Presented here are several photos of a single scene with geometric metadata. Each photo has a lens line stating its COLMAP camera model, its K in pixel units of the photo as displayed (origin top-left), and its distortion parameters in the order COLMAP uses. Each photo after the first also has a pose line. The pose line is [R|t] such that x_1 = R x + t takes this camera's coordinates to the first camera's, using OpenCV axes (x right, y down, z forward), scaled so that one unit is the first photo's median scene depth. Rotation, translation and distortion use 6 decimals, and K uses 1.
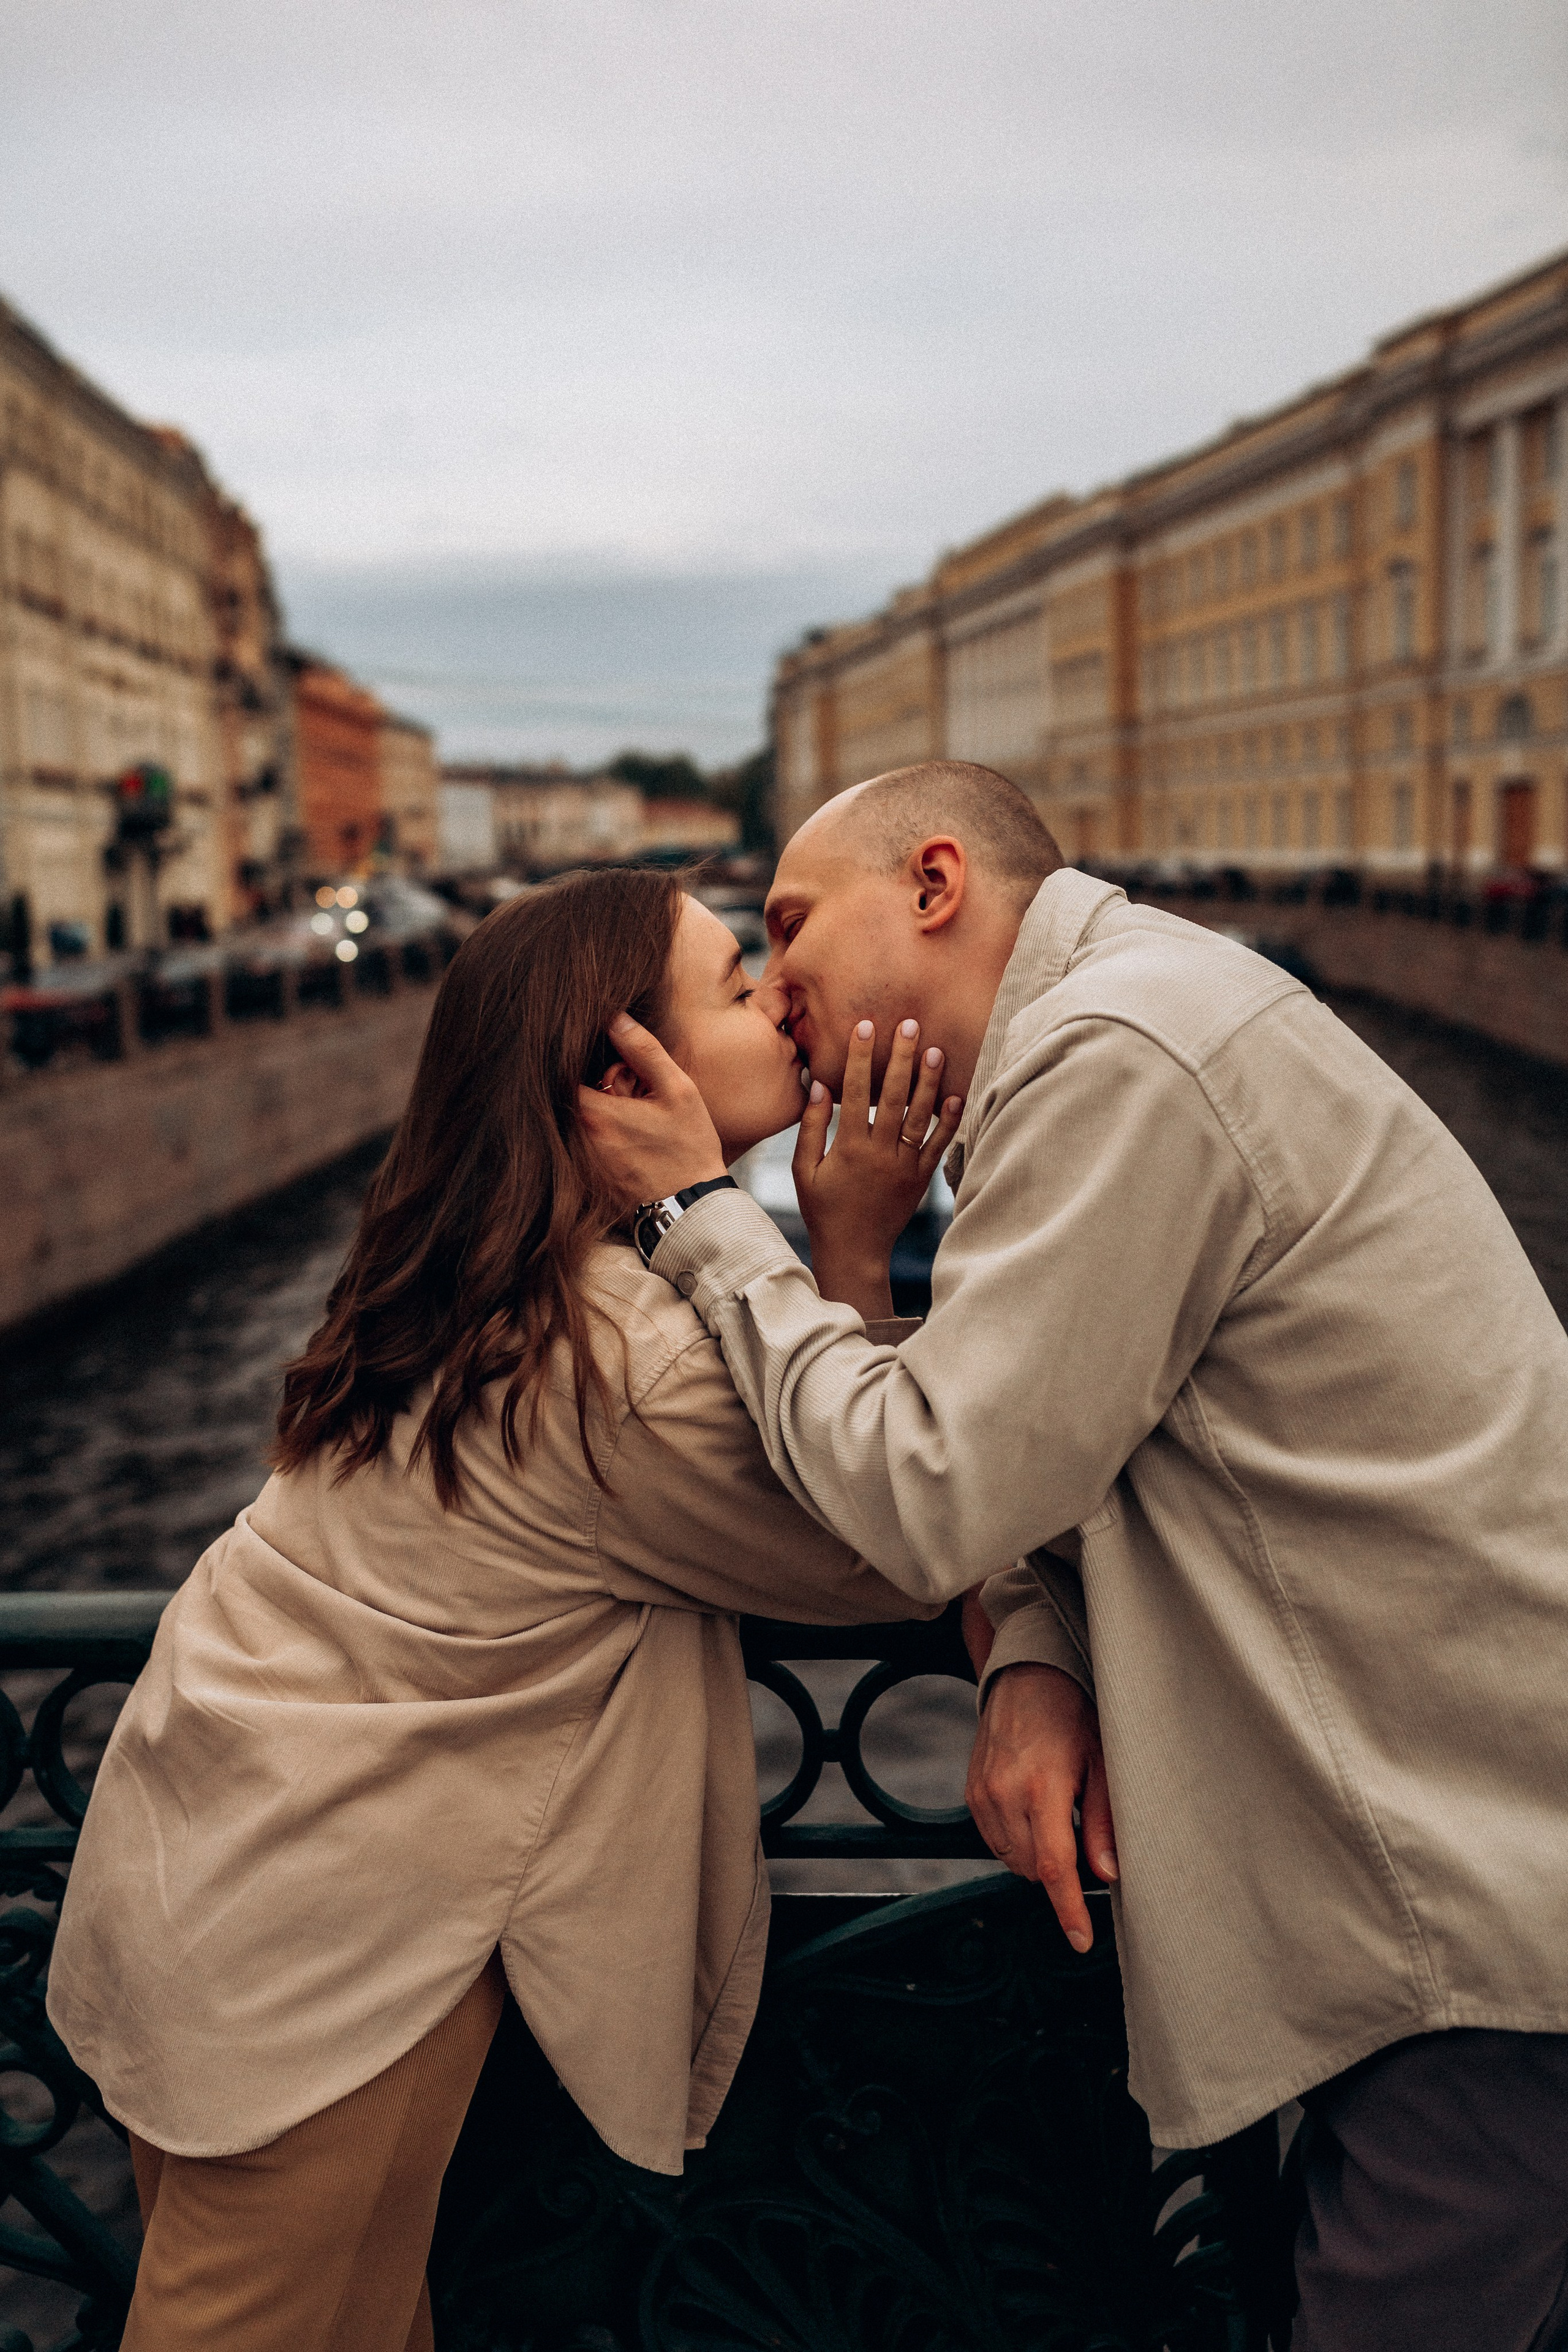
lens RADIAL K [[2411.4, 0, 771.2], [0, 2411.4, 1192.5], [0, 0, 1]] dist [-0.003634, 0.000000]
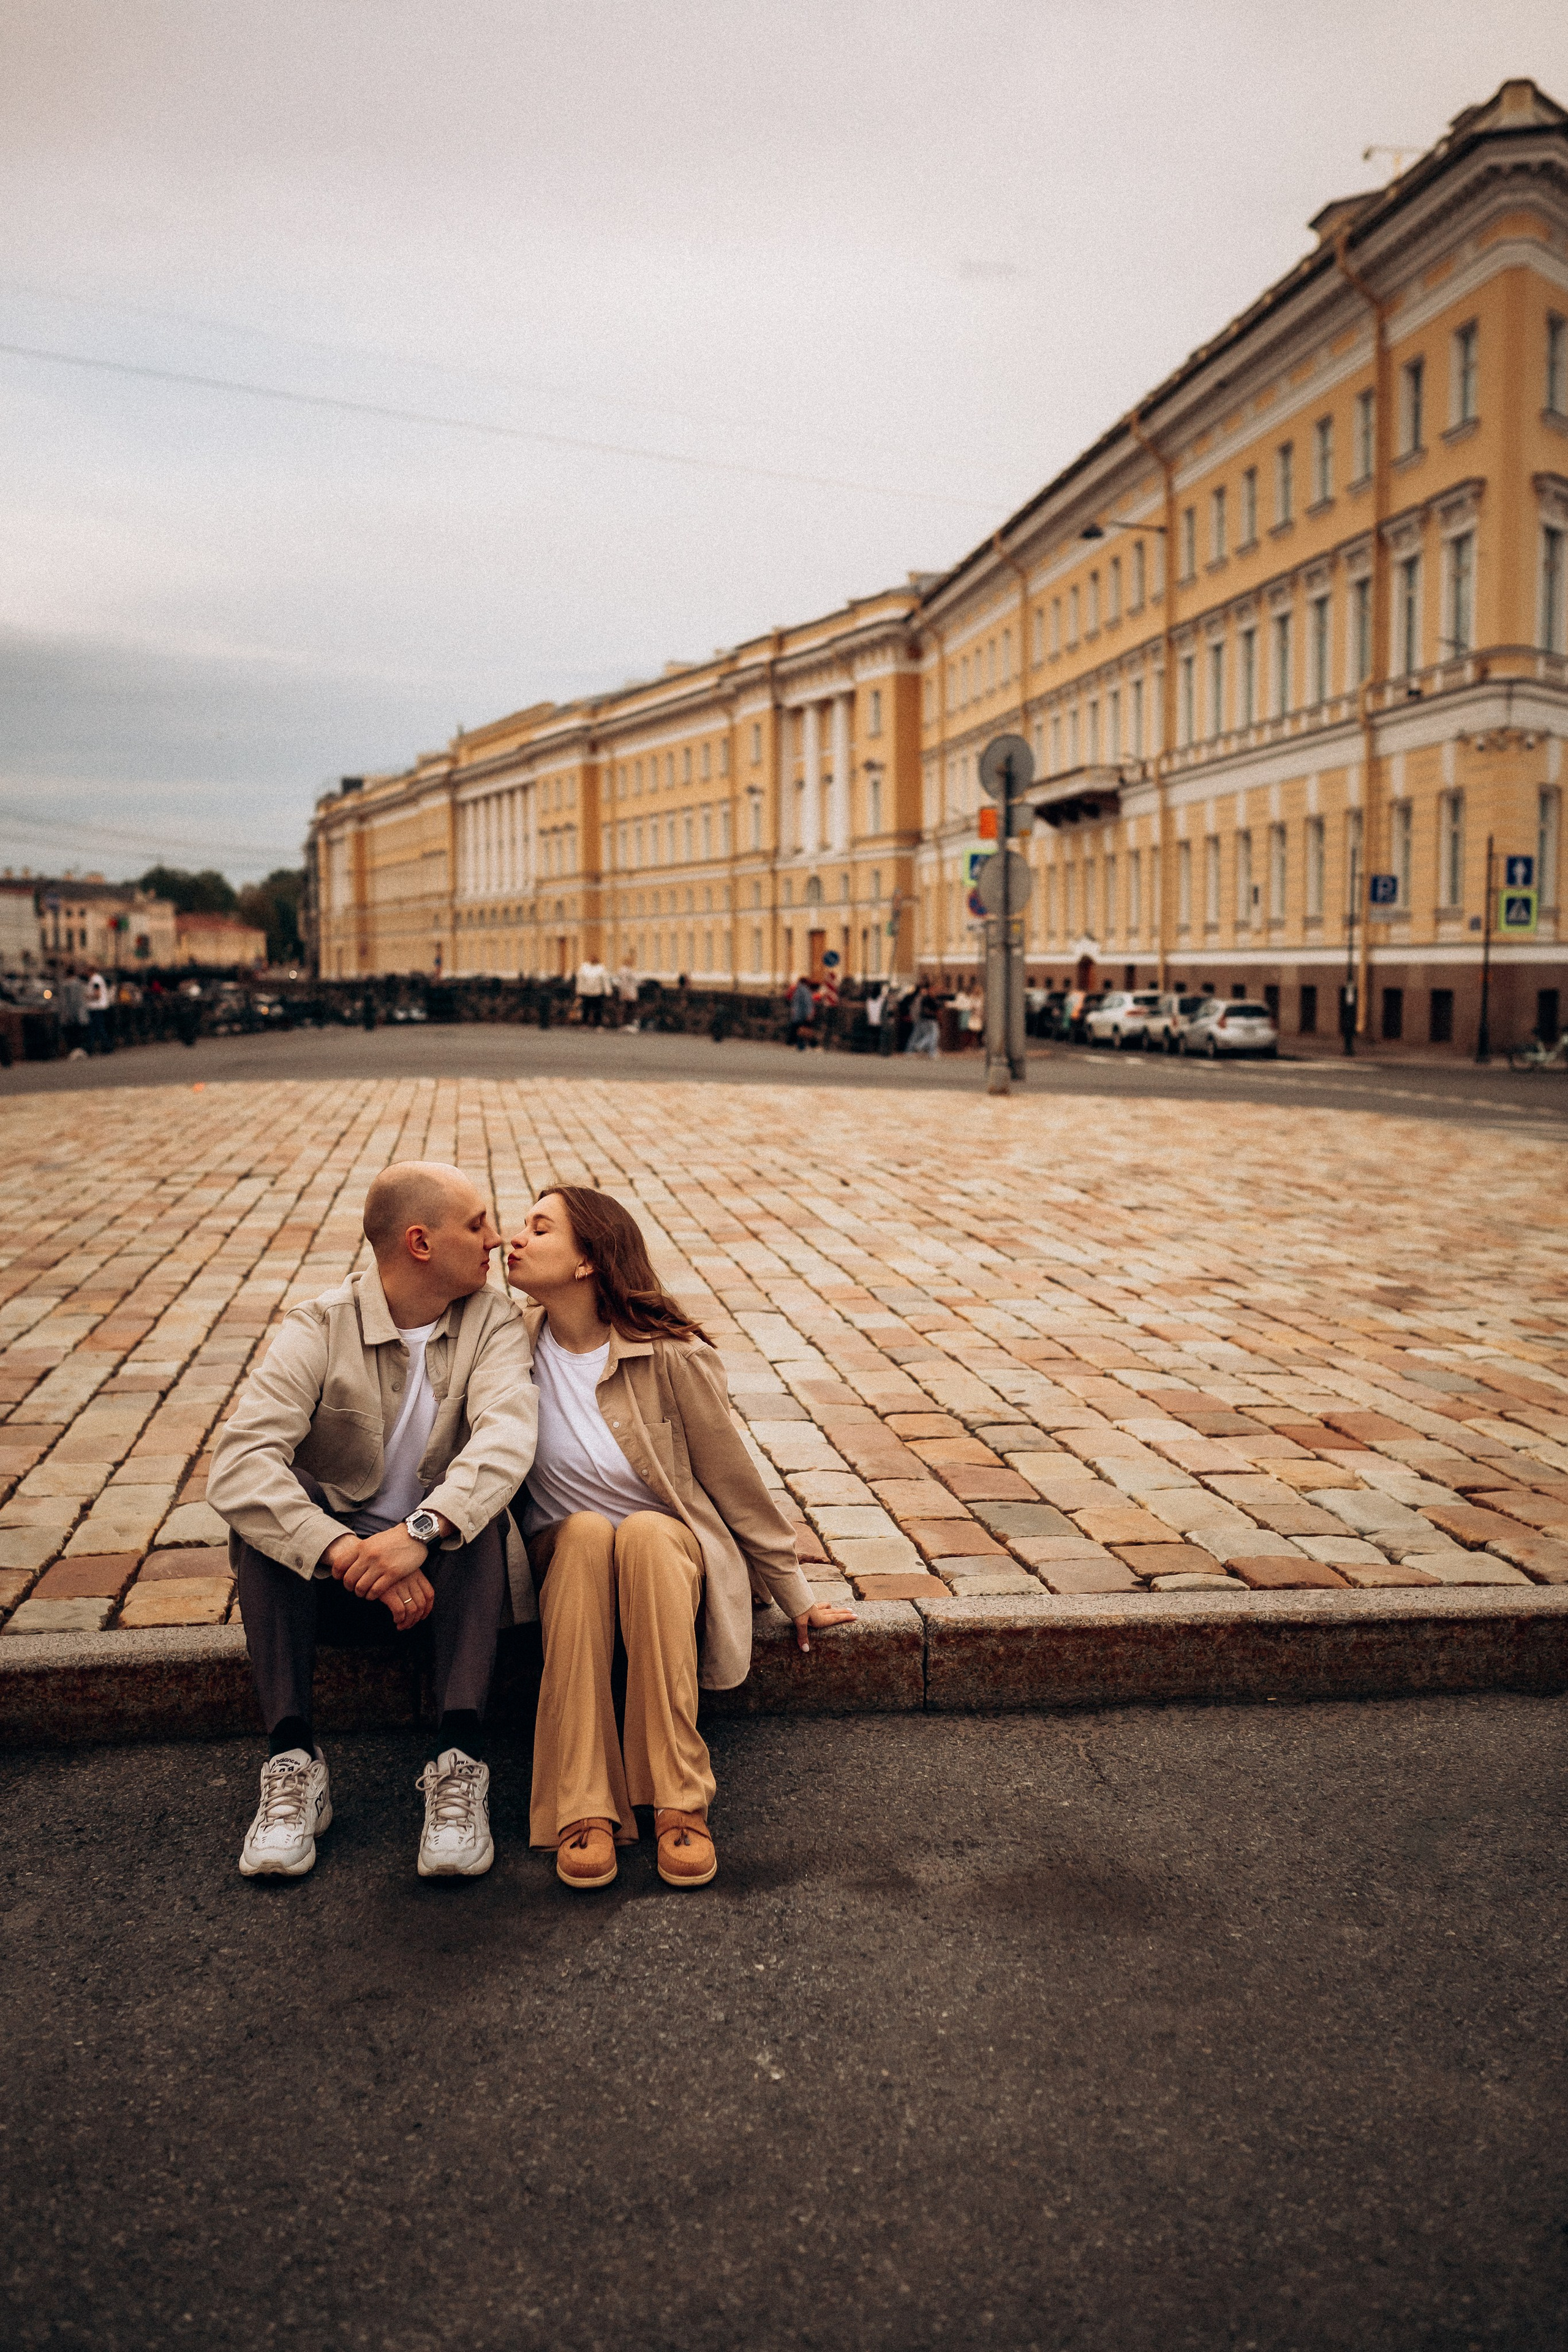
lens RADIAL K [[2411.4, 0, 778.2], [0, 2411.4, 1187.1], [0, 0, 1]] dist [-0.003634, 0.000000]
pose [[0.979717, -0.012309, 0.200009, -0.028993], [0.021626, 0.998777, -0.044465, 0.050239], [-0.199217, 0.047889, 0.978785, -0.390541]]
